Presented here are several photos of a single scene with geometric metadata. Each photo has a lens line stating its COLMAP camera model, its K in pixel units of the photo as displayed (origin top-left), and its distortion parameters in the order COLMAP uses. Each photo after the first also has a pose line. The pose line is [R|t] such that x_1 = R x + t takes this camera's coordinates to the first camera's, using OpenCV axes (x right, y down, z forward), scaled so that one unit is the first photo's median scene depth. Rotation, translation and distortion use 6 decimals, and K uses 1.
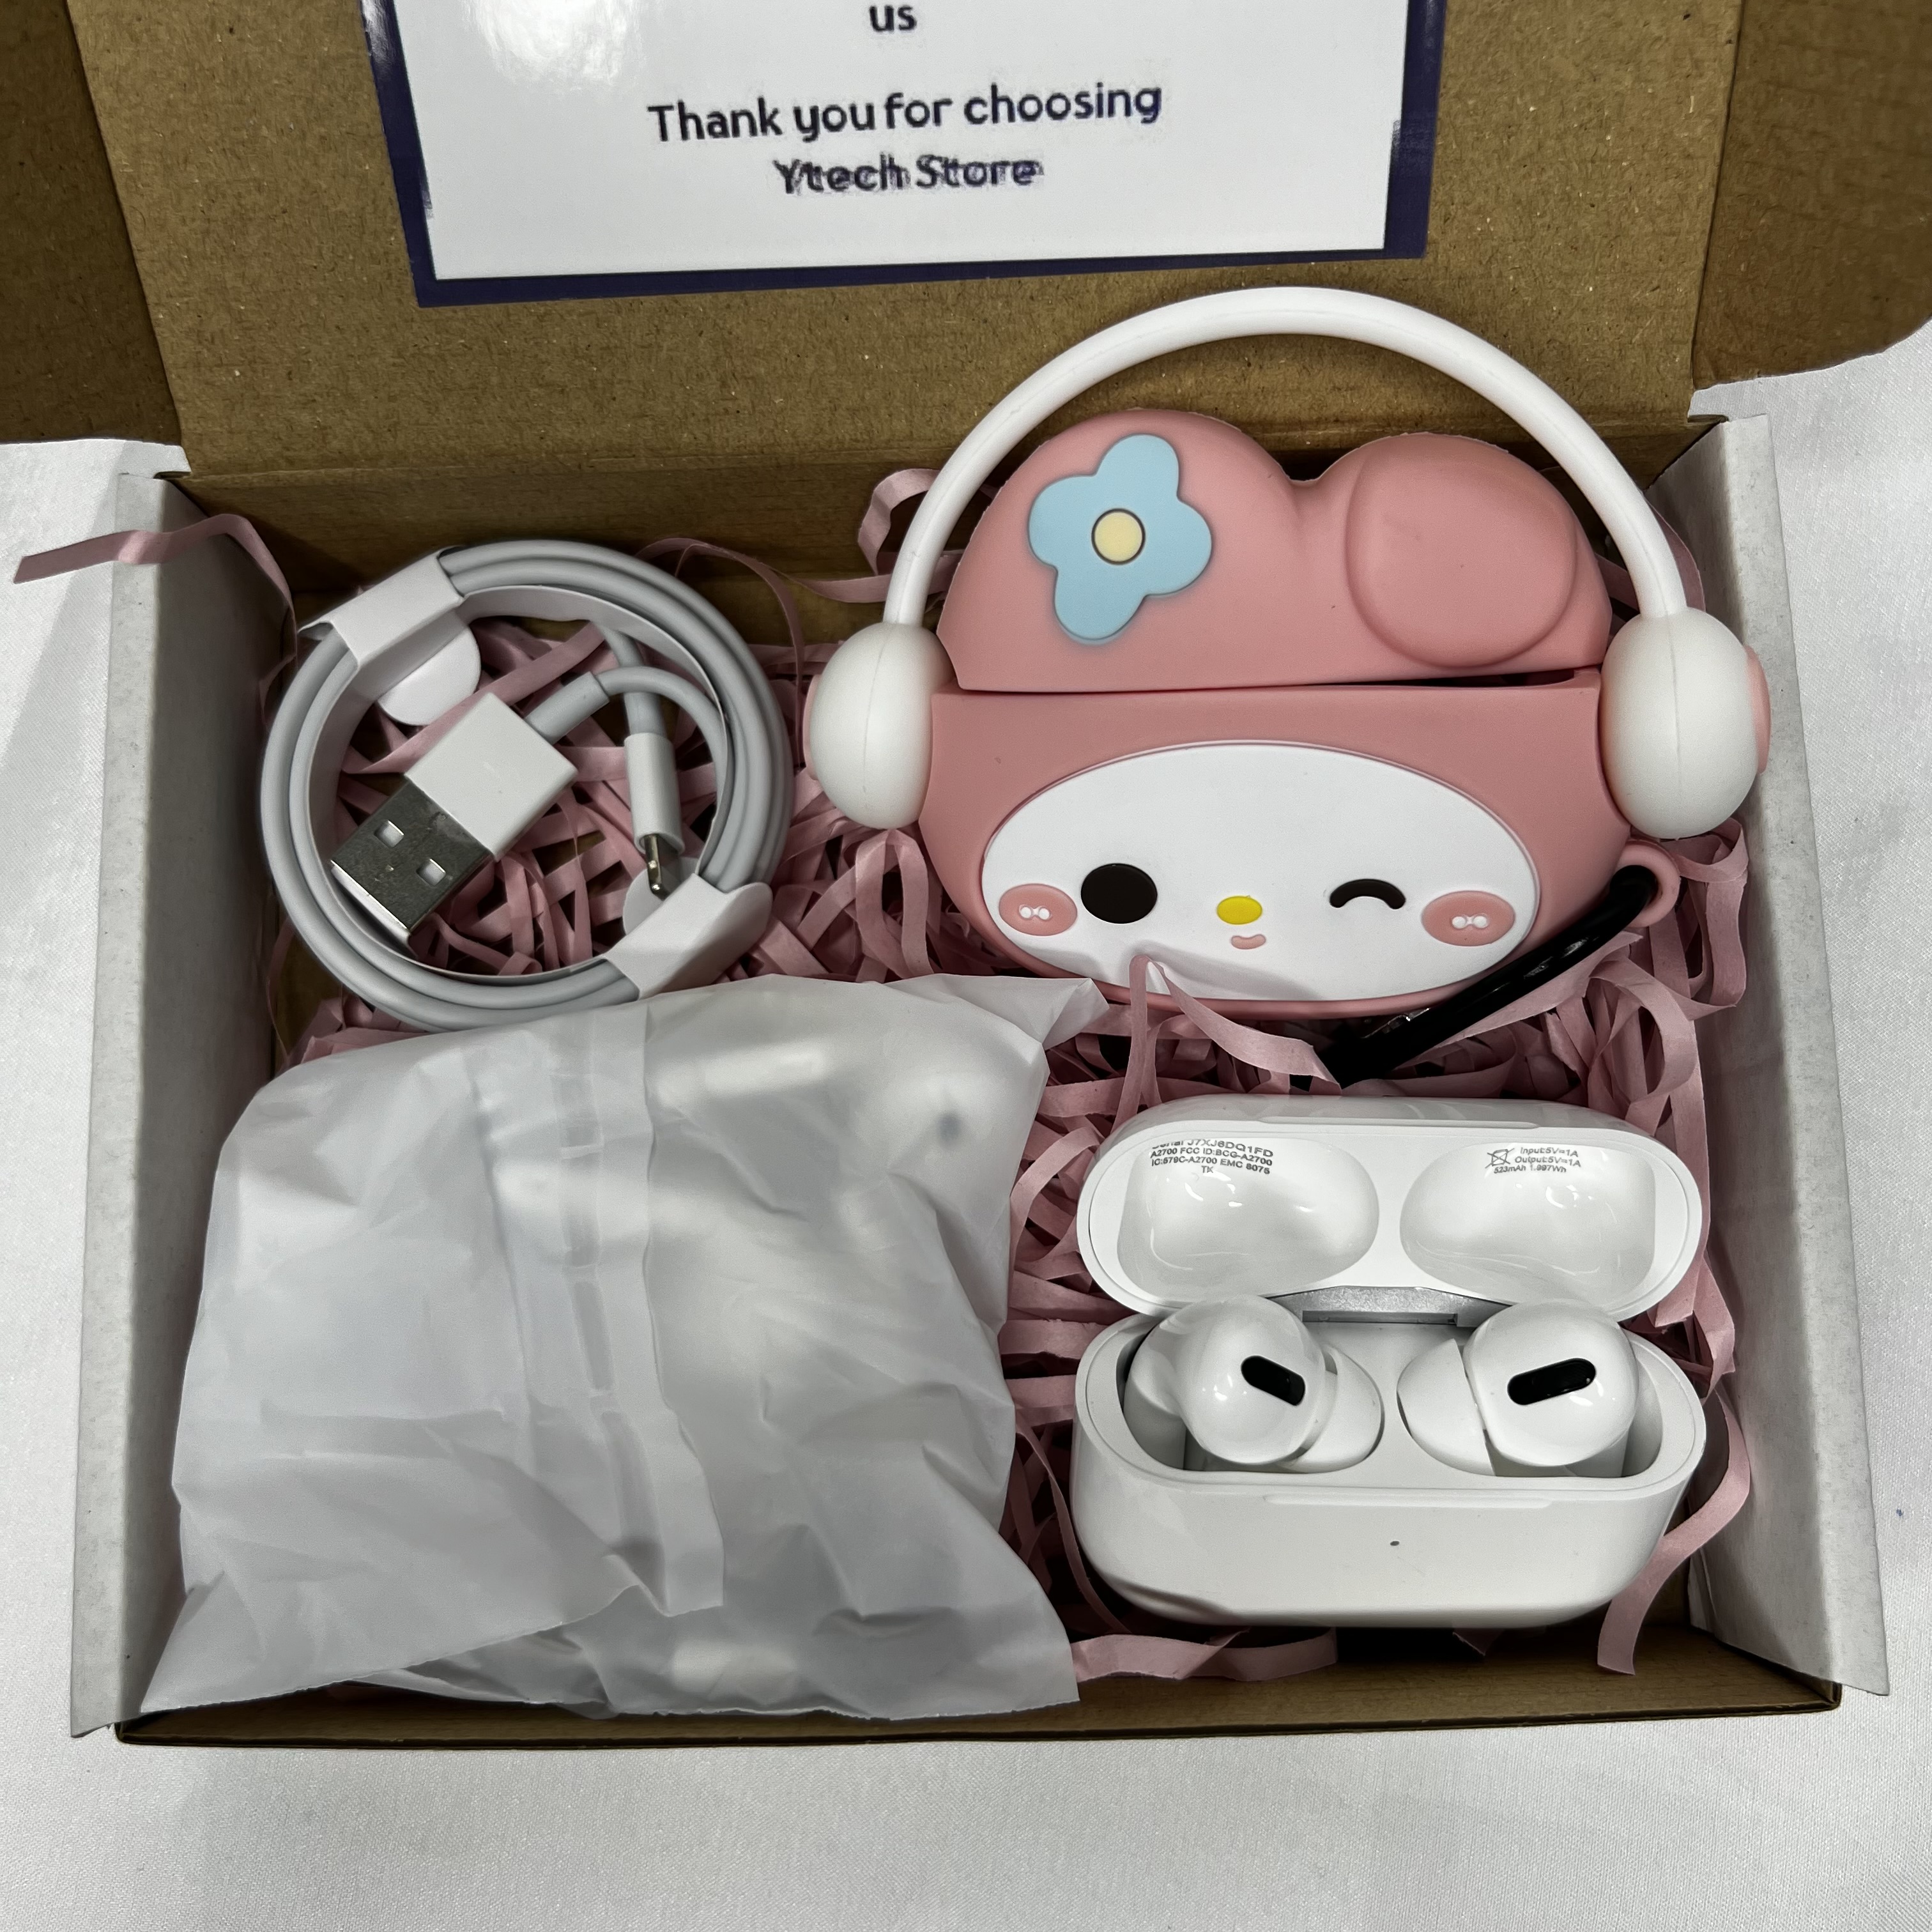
lens RADIAL K [[2029.9, 0, 961.0], [0, 2029.9, 965.8], [0, 0, 1]] dist [-0.014731, 0.001694]
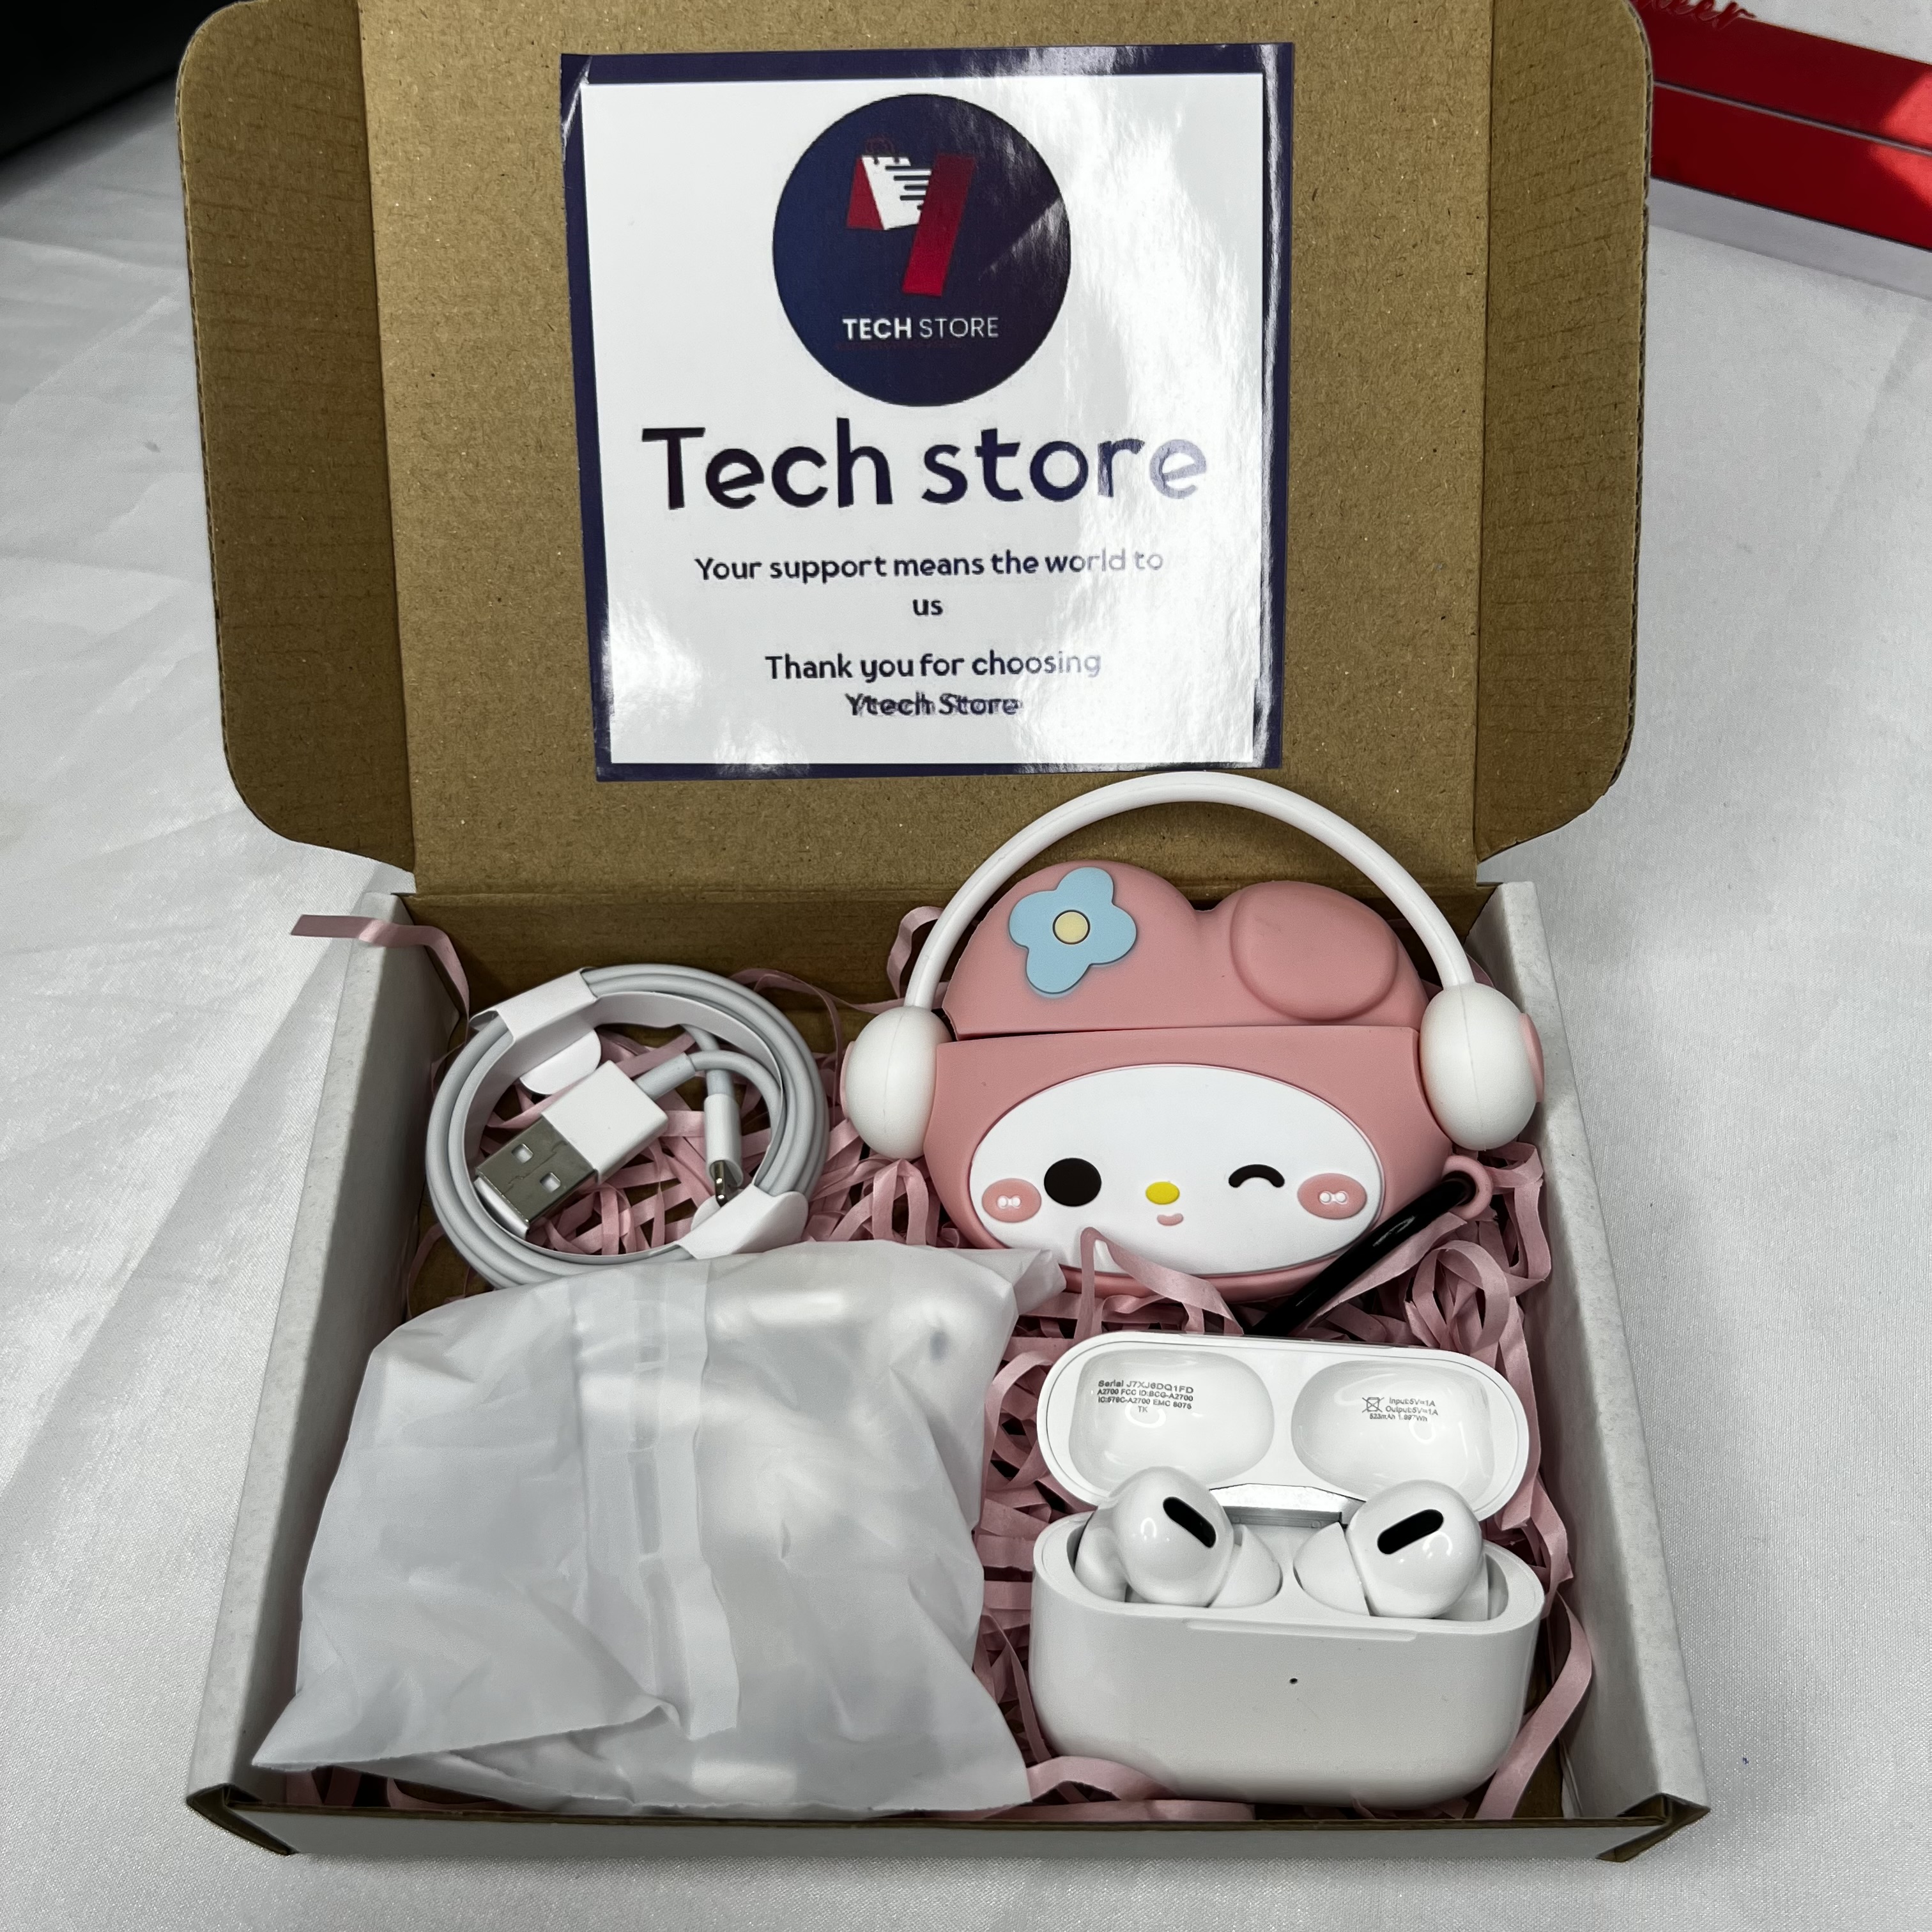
lens RADIAL K [[2034.7, 0, 954.6], [0, 2034.7, 946.3], [0, 0, 1]] dist [0.168844, -0.419983]
pose [[0.999484, 0.029583, -0.012524, 0.013215], [-0.032113, 0.909734, -0.413947, 0.388634], [-0.000852, 0.414135, 0.910215, -0.299593]]
